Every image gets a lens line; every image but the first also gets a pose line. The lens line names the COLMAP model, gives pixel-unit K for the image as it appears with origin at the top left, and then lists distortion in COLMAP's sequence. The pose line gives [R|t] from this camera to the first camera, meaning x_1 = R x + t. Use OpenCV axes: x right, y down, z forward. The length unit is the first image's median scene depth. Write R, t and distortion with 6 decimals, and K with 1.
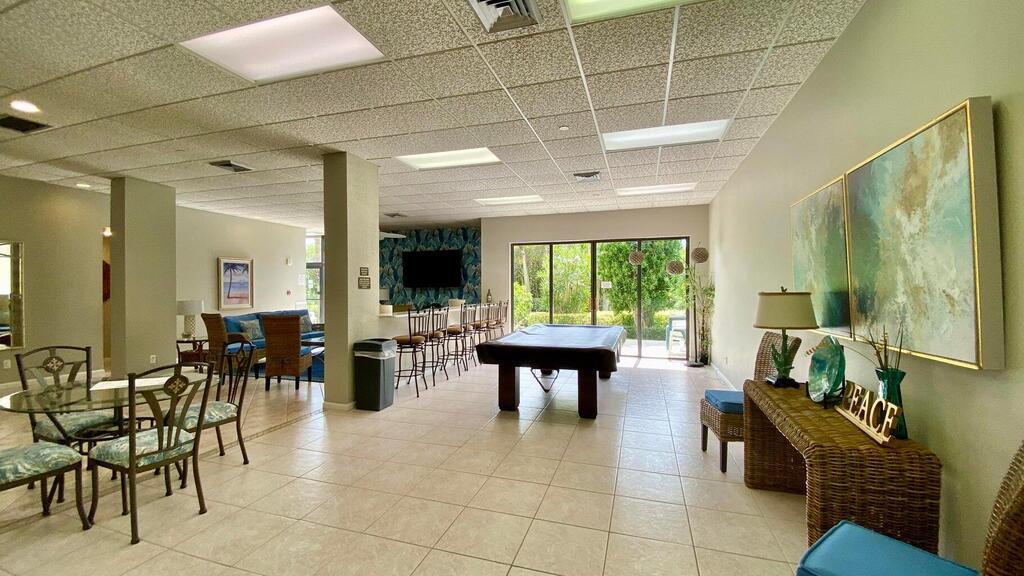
lens RADIAL K [[400.3, 0, 517.6], [0, 400.3, 293.5], [0, 0, 1]] dist [0.001468, -0.000027]
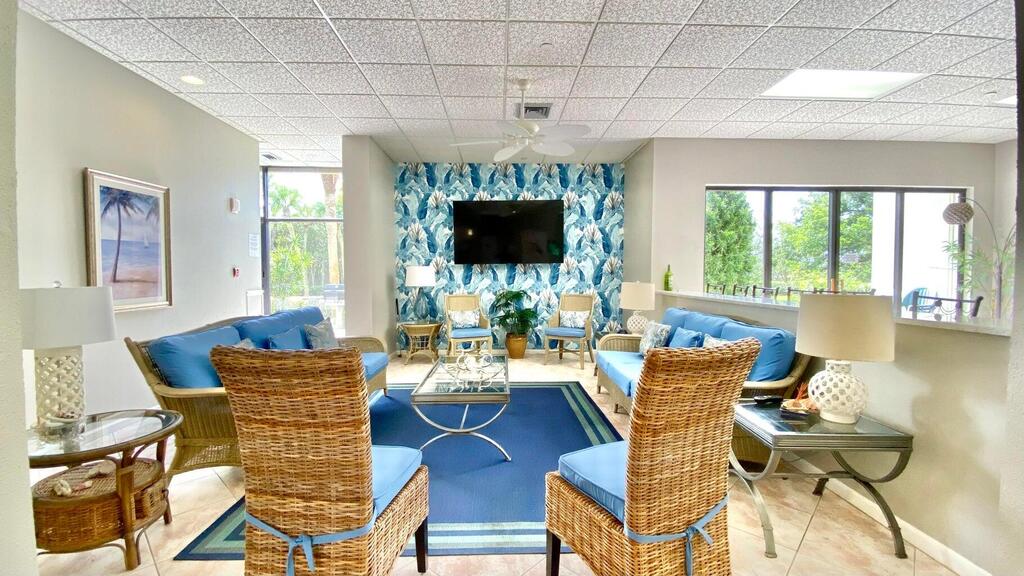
lens RADIAL K [[416.6, 0, 510.2], [0, 416.6, 290.1], [0, 0, 1]] dist [0.009618, -0.016335]
pose [[0.953626, -0.010349, 0.300817, -0.508457], [0.003701, 0.999736, 0.022661, 0.011991], [-0.300972, -0.020497, 0.953413, 0.542486]]
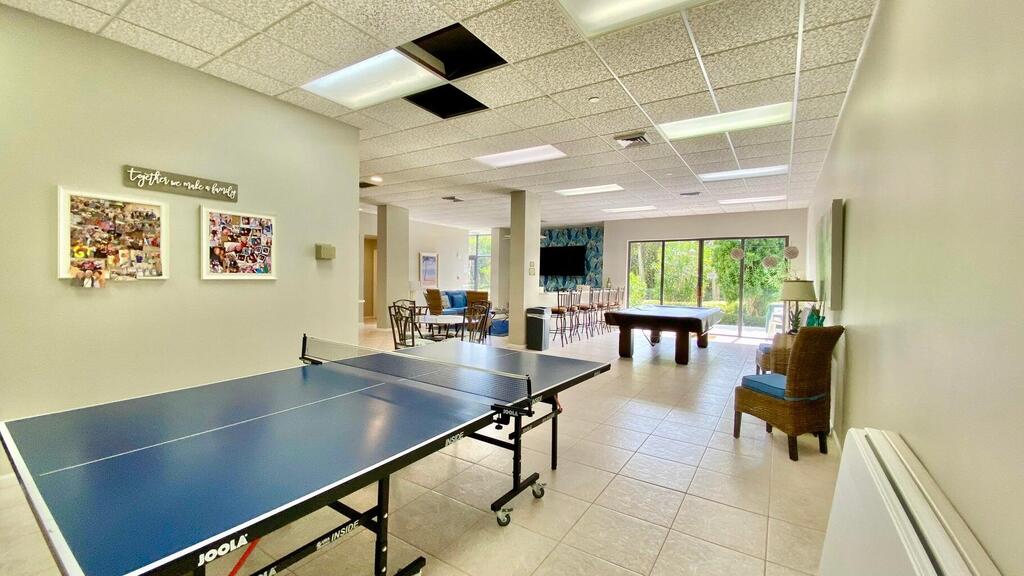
lens RADIAL K [[409.5, 0, 512.0], [0, 409.5, 288.0], [0, 0, 1]] dist [0.065579, -0.000036]
pose [[0.960517, 0.025809, -0.277023, -0.006116], [-0.022611, 0.999636, 0.014731, 0.010005], [0.277302, -0.007886, 0.960750, -0.356821]]
